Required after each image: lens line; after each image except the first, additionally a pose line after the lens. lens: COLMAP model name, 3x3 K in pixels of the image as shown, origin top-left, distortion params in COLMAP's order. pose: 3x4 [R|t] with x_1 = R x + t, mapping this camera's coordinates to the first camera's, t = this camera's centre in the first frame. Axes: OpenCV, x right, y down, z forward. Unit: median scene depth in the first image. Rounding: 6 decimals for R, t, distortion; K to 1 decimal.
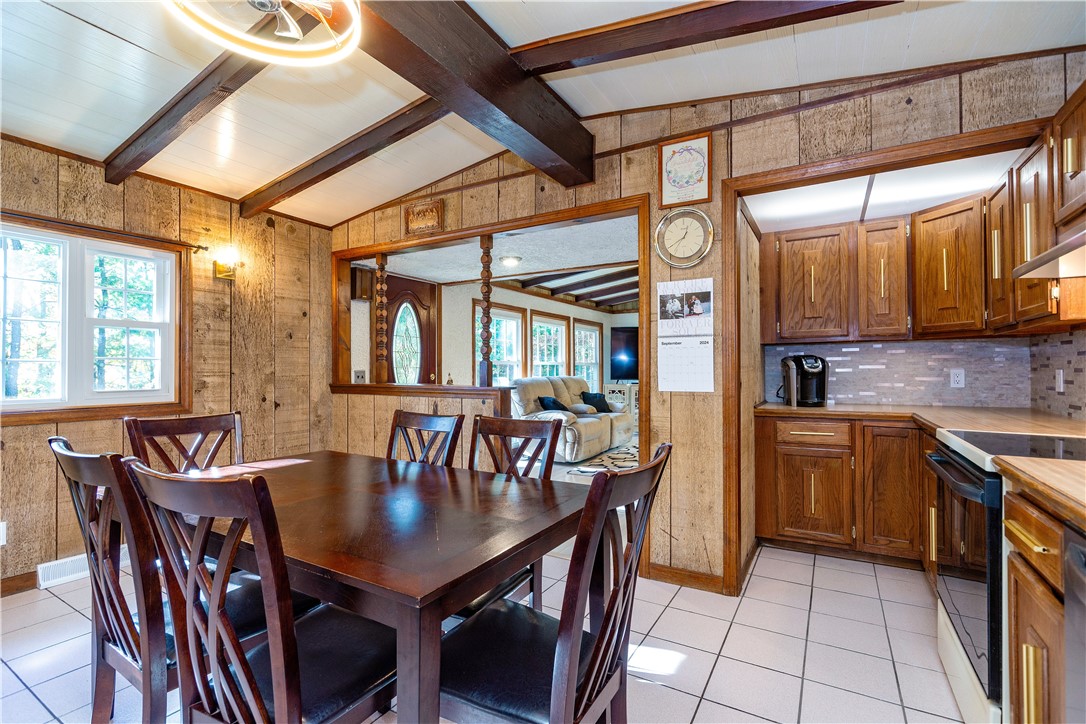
lens RADIAL K [[492.4, 0, 559.4], [0, 492.4, 364.2], [0, 0, 1]] dist [-0.005957, 0.002545]
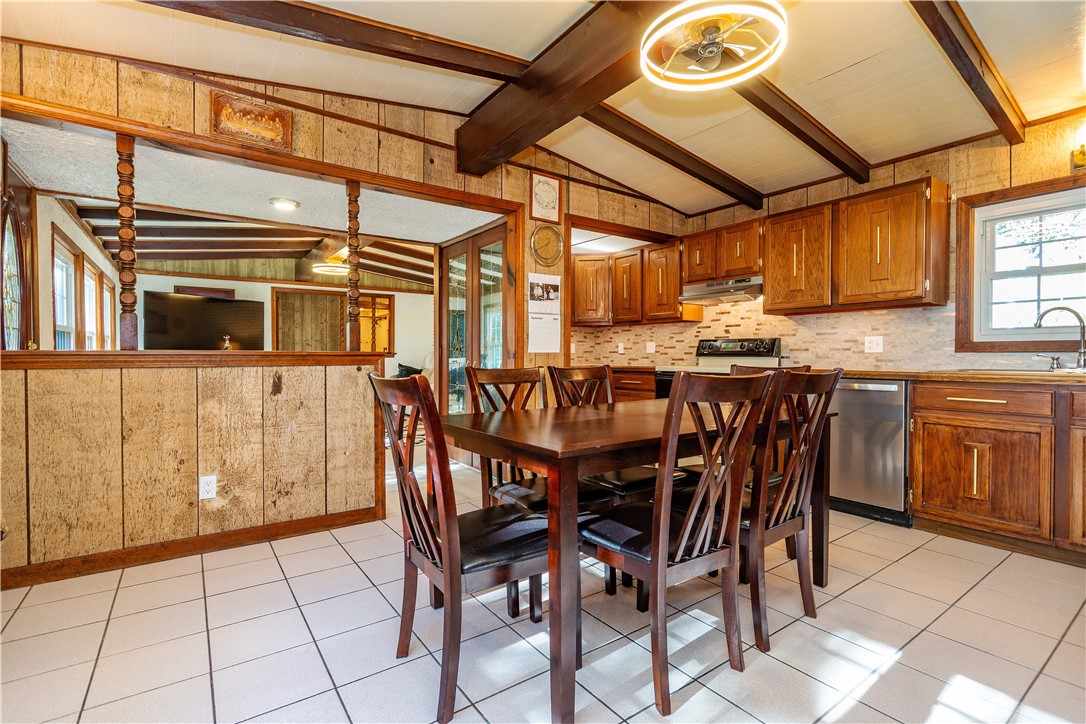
lens RADIAL K [[492.4, 0, 543.6], [0, 492.4, 359.2], [0, 0, 1]] dist [-0.005957, 0.002545]
pose [[0.412953, -0.006454, 0.910729, -1.024624], [-0.008471, 0.999904, 0.010927, 0.057771], [-0.910713, -0.012228, 0.412859, 0.402480]]
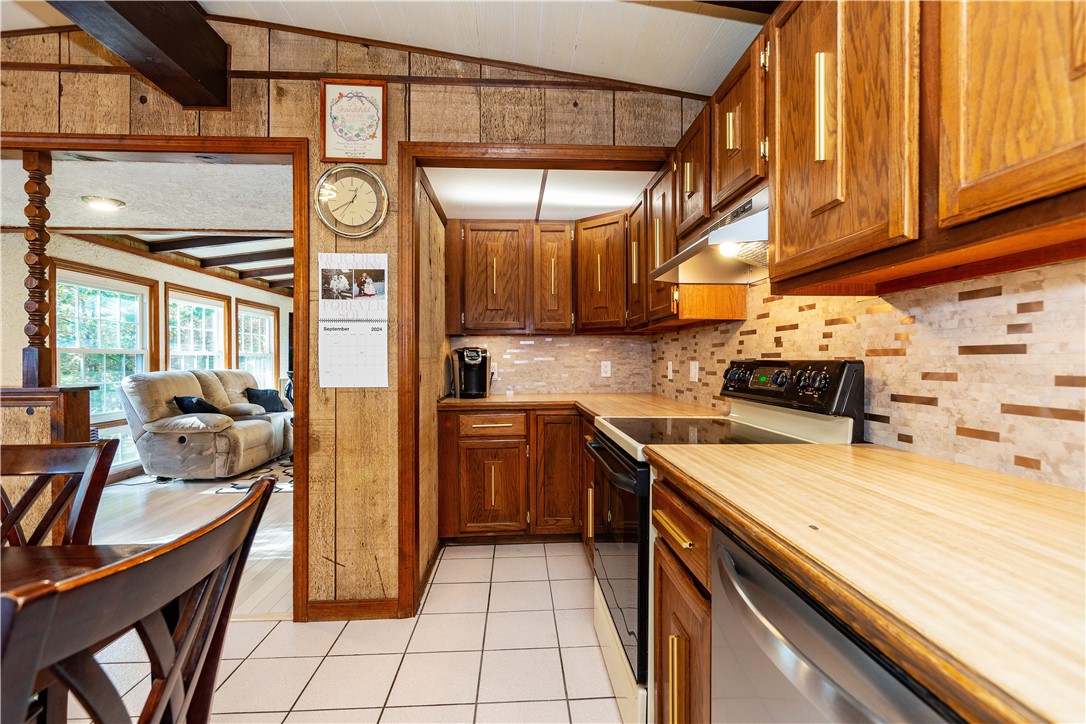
lens RADIAL K [[492.4, 0, 553.1], [0, 492.4, 362.6], [0, 0, 1]] dist [-0.005957, 0.002545]
pose [[0.834406, 0.000059, 0.551151, 0.076497], [-0.006906, 0.999923, 0.010348, 0.002599], [-0.551108, -0.012440, 0.834342, 0.117152]]
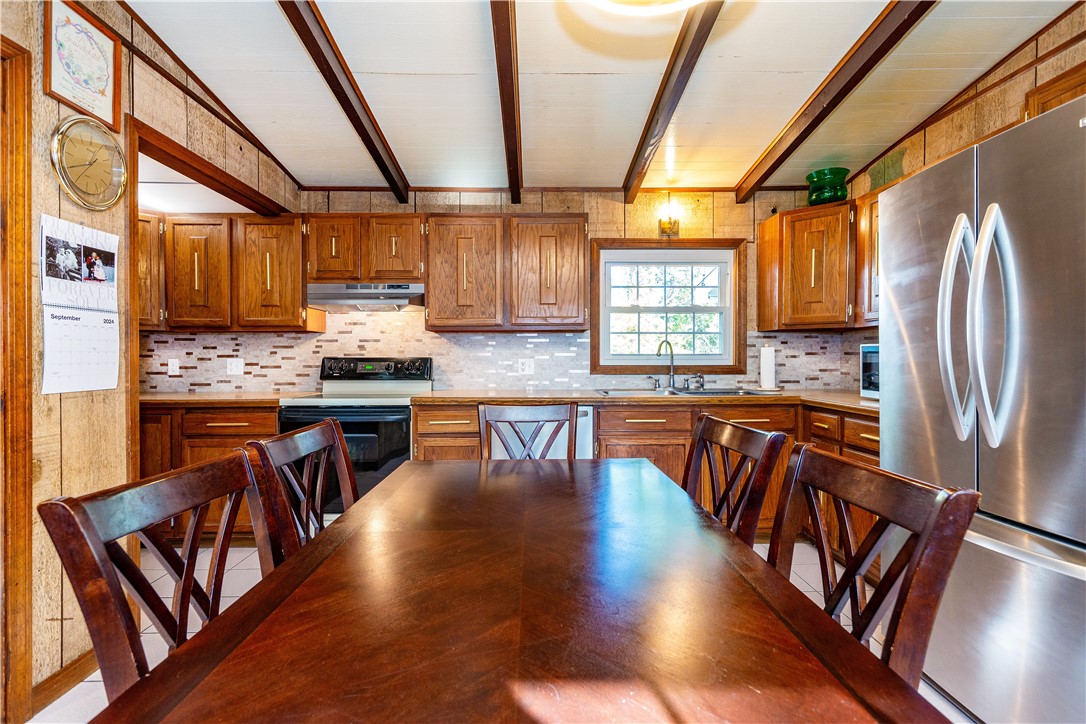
lens RADIAL K [[492.4, 0, 531.8], [0, 492.4, 363.7], [0, 0, 1]] dist [-0.005957, 0.002545]
pose [[-0.503621, -0.008468, 0.863883, -0.622055], [-0.005859, 0.999962, 0.006387, 0.009838], [-0.863905, -0.001845, -0.503651, 0.790012]]
